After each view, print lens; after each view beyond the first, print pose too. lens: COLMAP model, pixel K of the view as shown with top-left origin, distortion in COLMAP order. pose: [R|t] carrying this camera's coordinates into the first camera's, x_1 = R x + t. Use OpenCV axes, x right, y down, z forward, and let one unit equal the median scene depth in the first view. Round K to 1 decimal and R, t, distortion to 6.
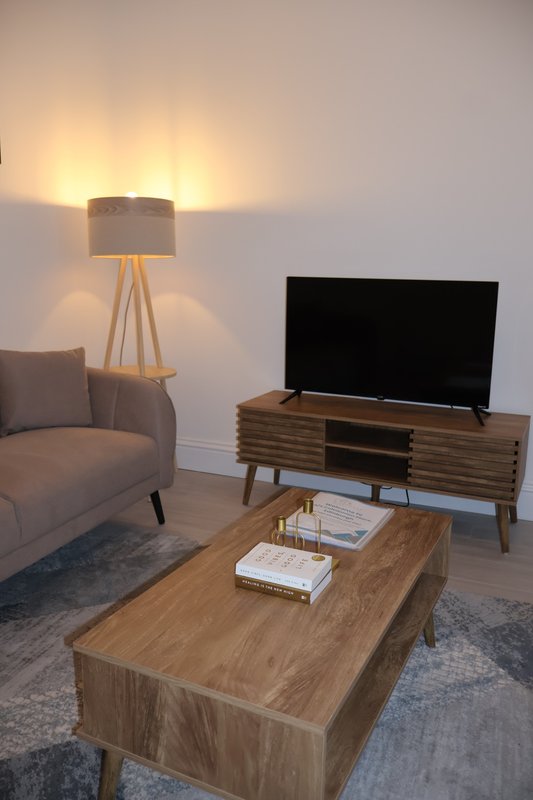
lens RADIAL K [[675.0, 0, 268.5], [0, 675.0, 400.5], [0, 0, 1]] dist [-0.013816, 0.009049]
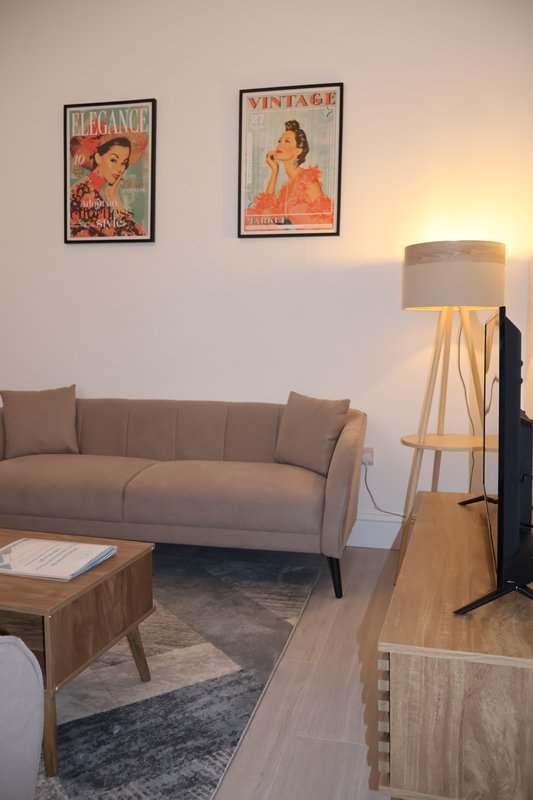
lens RADIAL K [[675.0, 0, 263.8], [0, 675.0, 402.3], [0, 0, 1]] dist [-0.013816, 0.009049]
pose [[0.162999, 0.084713, -0.982983, 0.685545], [-0.189232, 0.980495, 0.053120, -0.103590], [0.968309, 0.177353, 0.175850, 0.692519]]
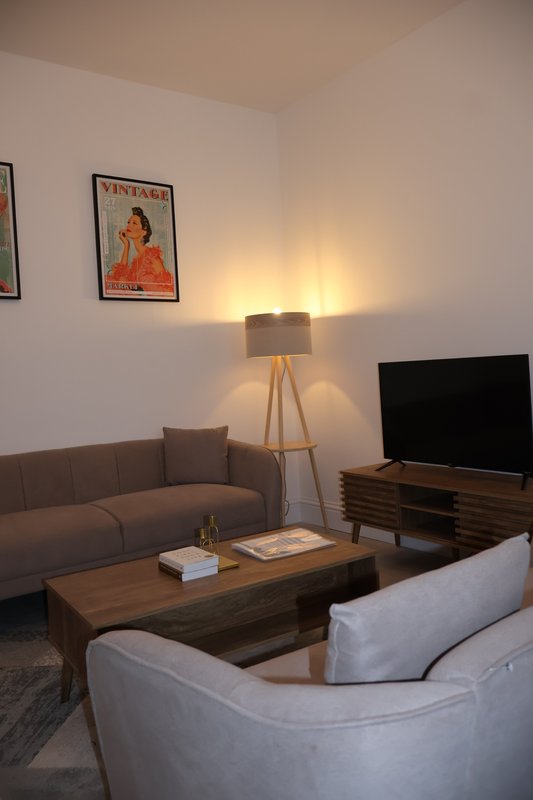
lens RADIAL K [[675.0, 0, 271.2], [0, 675.0, 400.1], [0, 0, 1]] dist [-0.013816, 0.009049]
pose [[0.858583, -0.041072, -0.511027, 0.473724], [-0.031627, 0.990644, -0.132758, 0.045588], [0.511698, 0.130146, 0.849251, -0.103478]]
